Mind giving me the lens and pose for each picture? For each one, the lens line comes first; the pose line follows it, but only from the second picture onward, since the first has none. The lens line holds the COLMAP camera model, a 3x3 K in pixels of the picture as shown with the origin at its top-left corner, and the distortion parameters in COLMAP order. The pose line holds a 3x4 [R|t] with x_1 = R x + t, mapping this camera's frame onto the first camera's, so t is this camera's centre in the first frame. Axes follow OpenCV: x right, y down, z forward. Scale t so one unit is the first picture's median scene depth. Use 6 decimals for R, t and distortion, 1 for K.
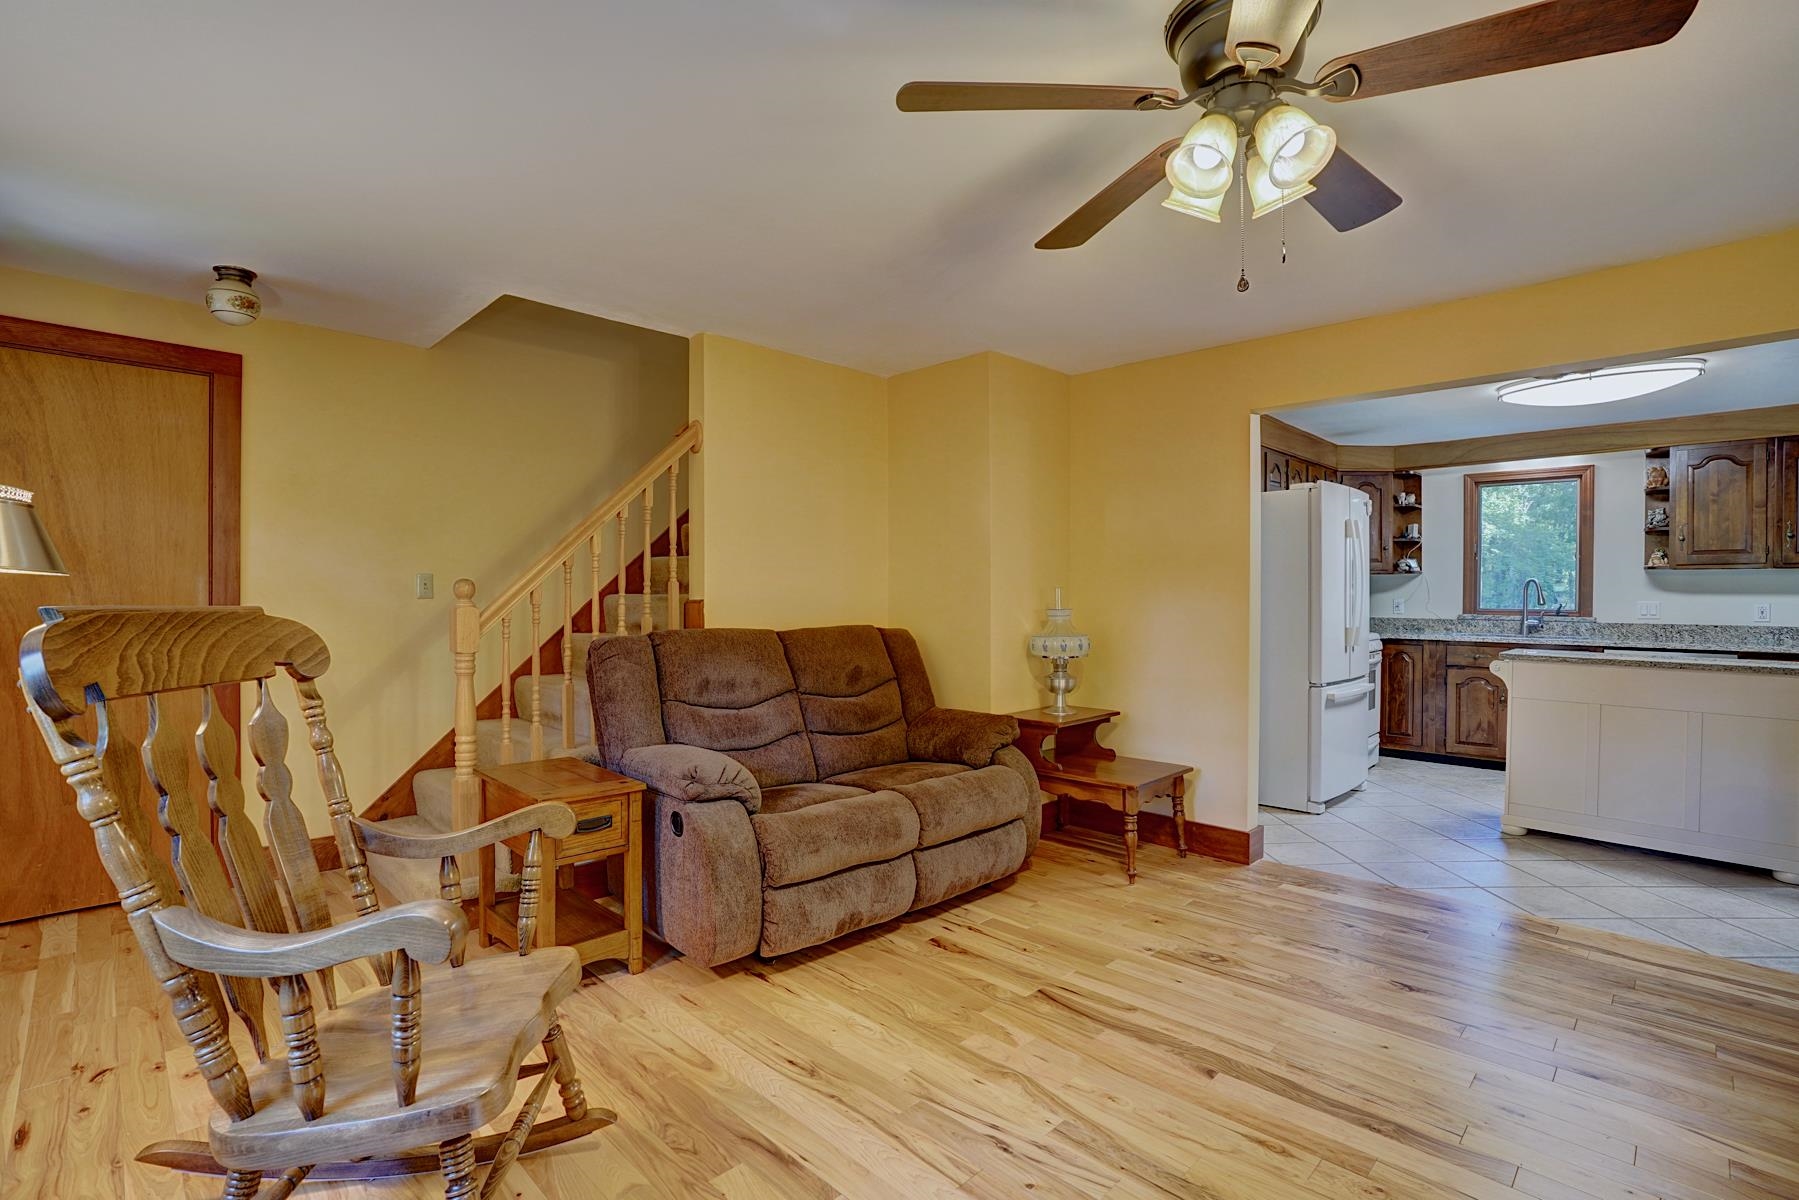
lens RADIAL K [[838.6, 0, 904.5], [0, 838.6, 597.9], [0, 0, 1]] dist [-0.072680, 0.030093]
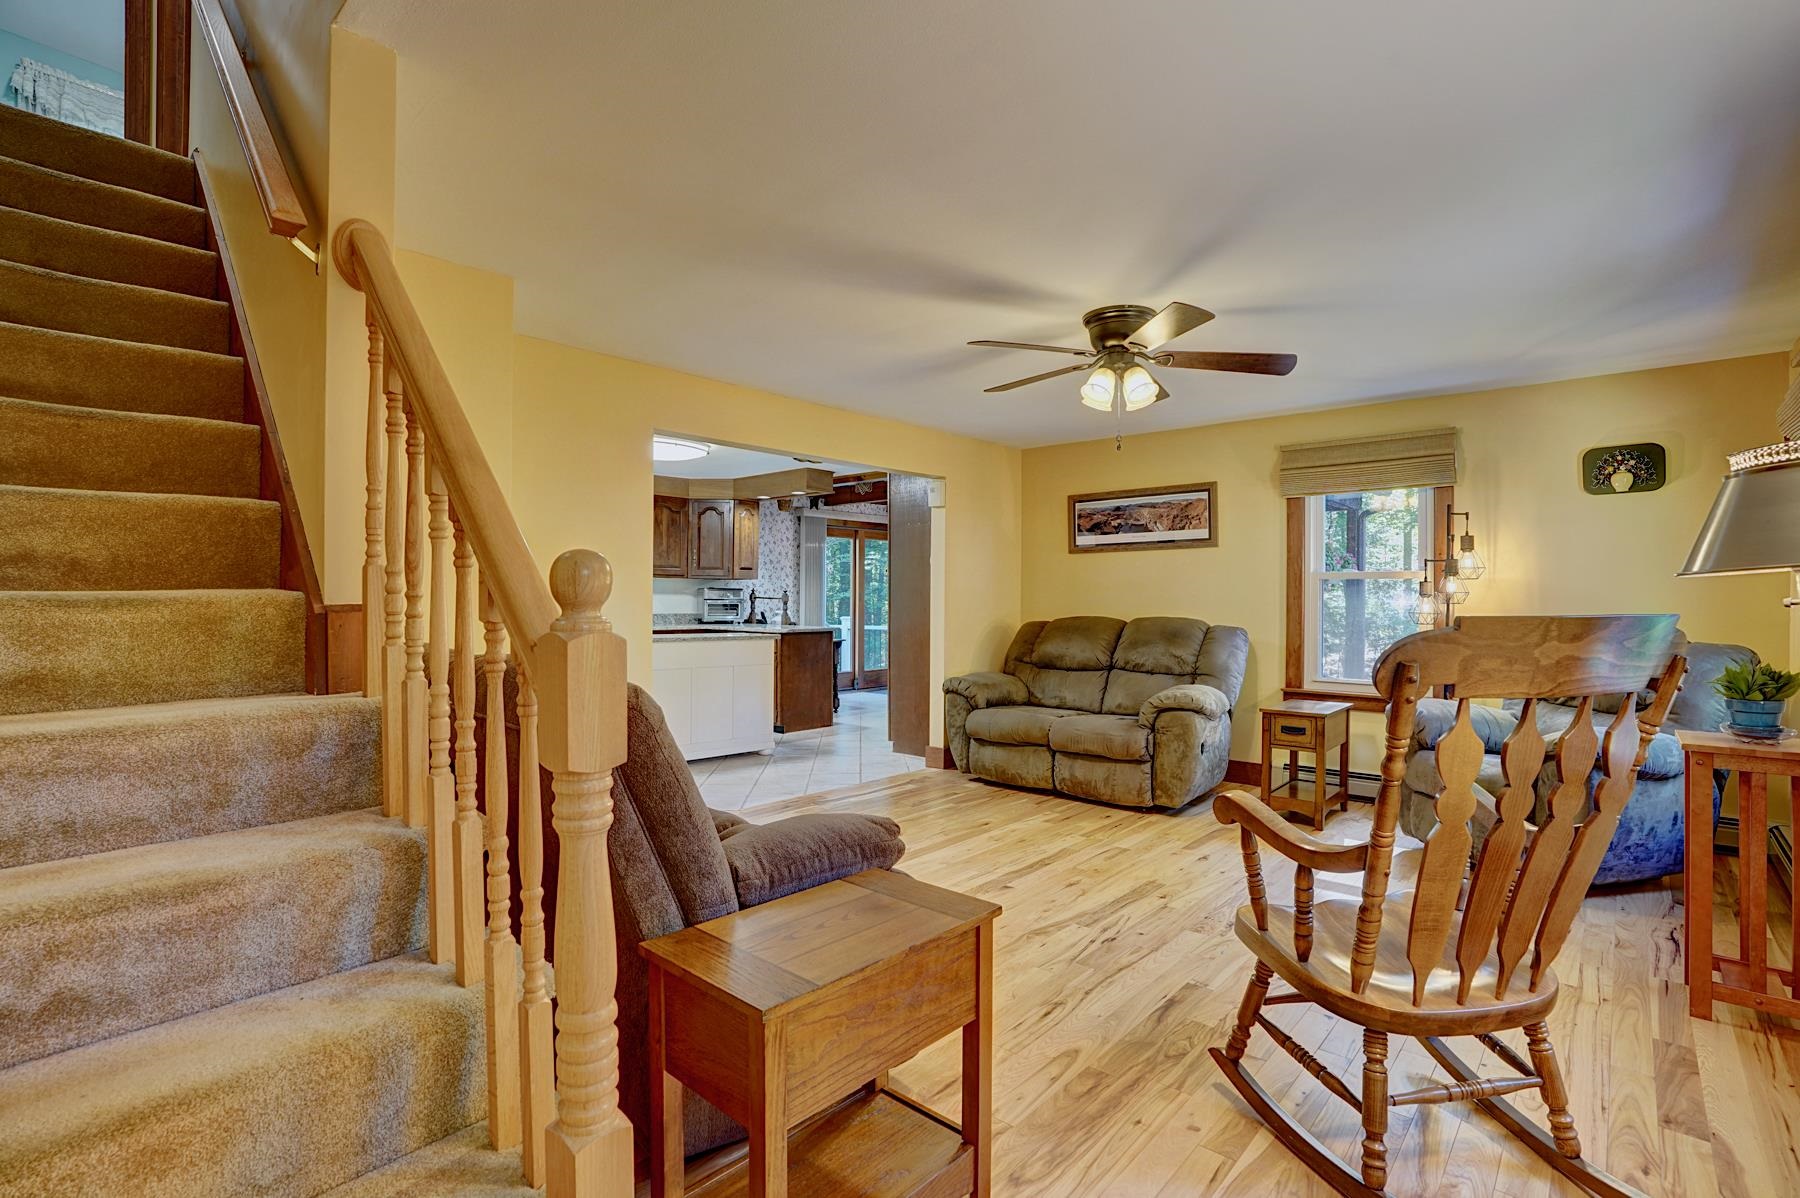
lens RADIAL K [[840.9, 0, 907.5], [0, 840.9, 604.3], [0, 0, 1]] dist [-0.062257, 0.021102]
pose [[-0.053378, -0.013109, 0.998488, -0.494315], [-0.002780, 0.999912, 0.012979, -0.004832], [-0.998570, -0.002083, -0.053410, 0.492879]]
